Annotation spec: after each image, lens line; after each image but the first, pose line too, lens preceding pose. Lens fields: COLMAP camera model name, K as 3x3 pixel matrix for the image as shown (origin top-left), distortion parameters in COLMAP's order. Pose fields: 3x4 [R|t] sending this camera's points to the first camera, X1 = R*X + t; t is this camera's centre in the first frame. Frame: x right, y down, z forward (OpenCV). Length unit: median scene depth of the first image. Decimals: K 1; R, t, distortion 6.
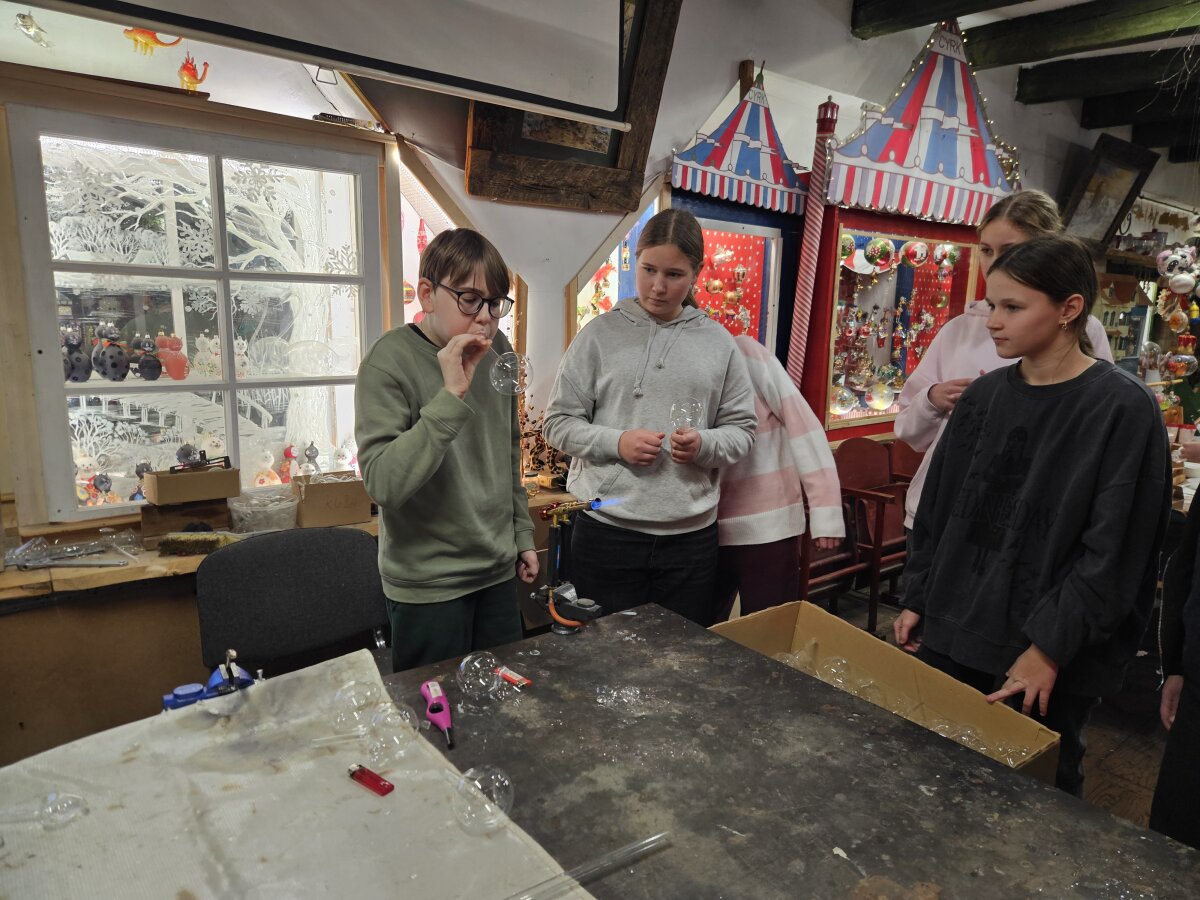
lens RADIAL K [[798.8, 0, 601.9], [0, 798.8, 457.3], [0, 0, 1]] dist [0.056307, -0.050659]
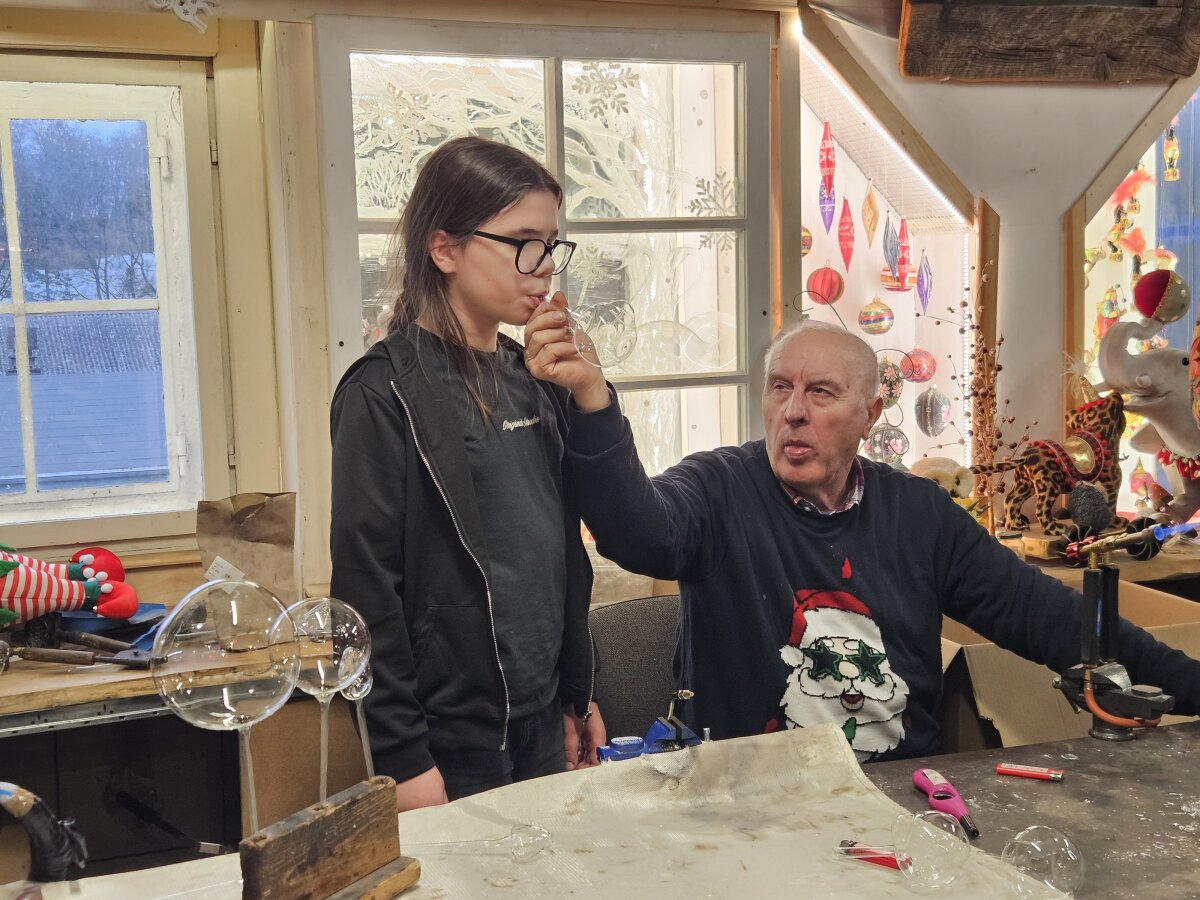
lens RADIAL K [[1590.4, 0, 598.2], [0, 1590.4, 453.9], [0, 0, 1]] dist [0.048426, 0.000000]
pose [[0.956061, -0.016625, -0.292695, -0.033599], [-0.005618, 0.997168, -0.074992, 0.050254], [0.293113, 0.073341, 0.953261, -0.196256]]
